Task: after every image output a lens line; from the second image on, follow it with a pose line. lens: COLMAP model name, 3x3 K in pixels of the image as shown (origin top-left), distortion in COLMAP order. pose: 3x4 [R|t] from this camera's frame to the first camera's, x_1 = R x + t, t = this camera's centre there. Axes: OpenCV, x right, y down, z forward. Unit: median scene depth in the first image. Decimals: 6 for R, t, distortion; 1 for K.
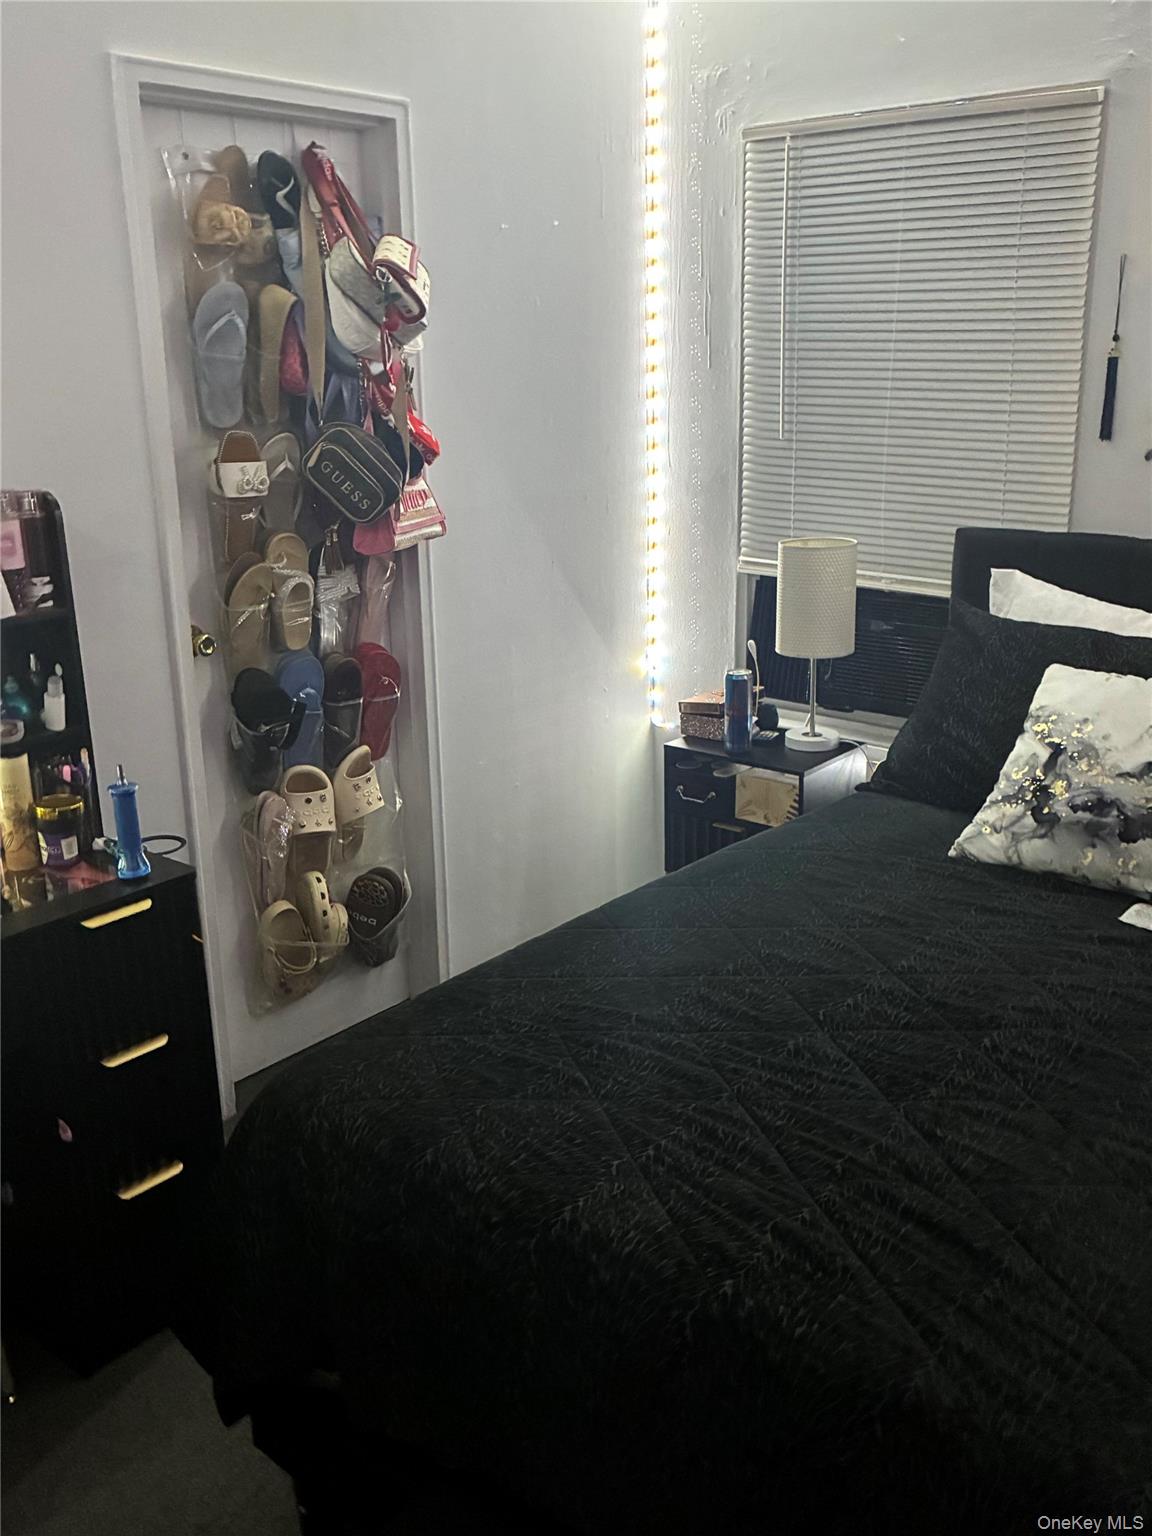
lens RADIAL K [[1387.8, 0, 576.9], [0, 1387.8, 744.2], [0, 0, 1]] dist [-0.008757, -0.021697]
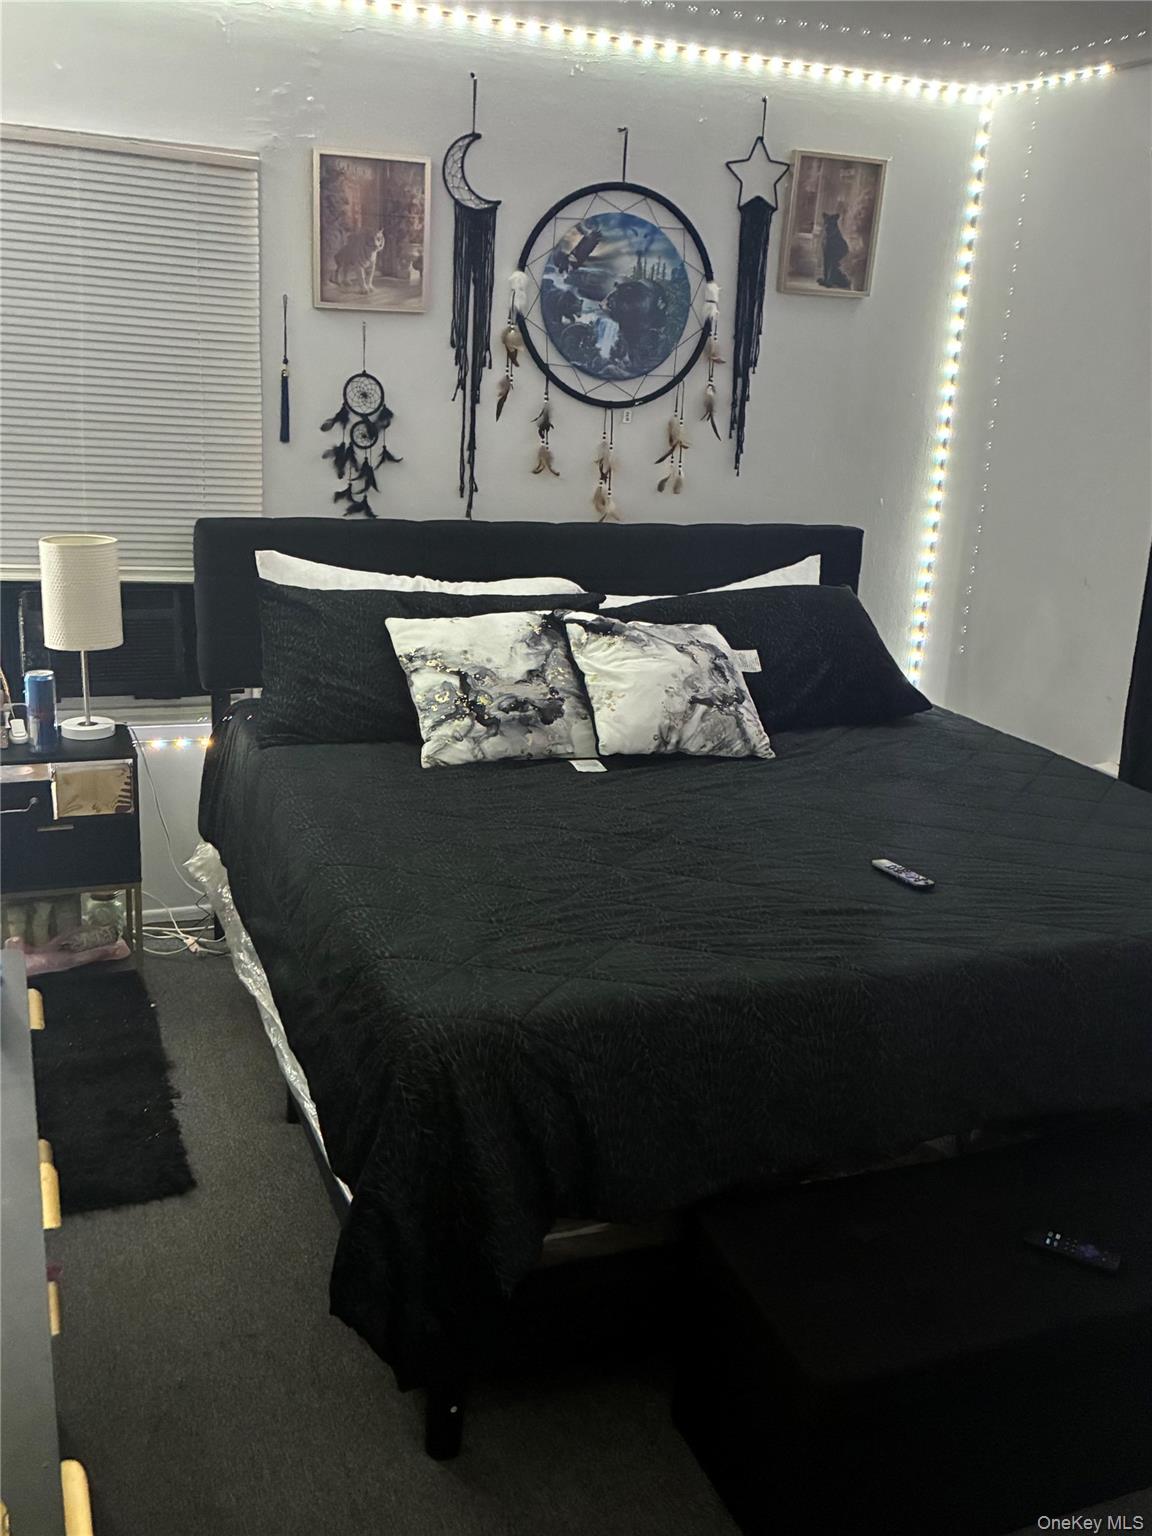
lens RADIAL K [[1347.5, 0, 576.0], [0, 1347.5, 768.0], [0, 0, 1]] dist [0.003765, -0.049236]
pose [[0.505322, -0.217283, 0.835127, -0.747366], [0.184031, 0.972652, 0.141709, -0.076535], [-0.843079, 0.082081, 0.531489, 0.204670]]
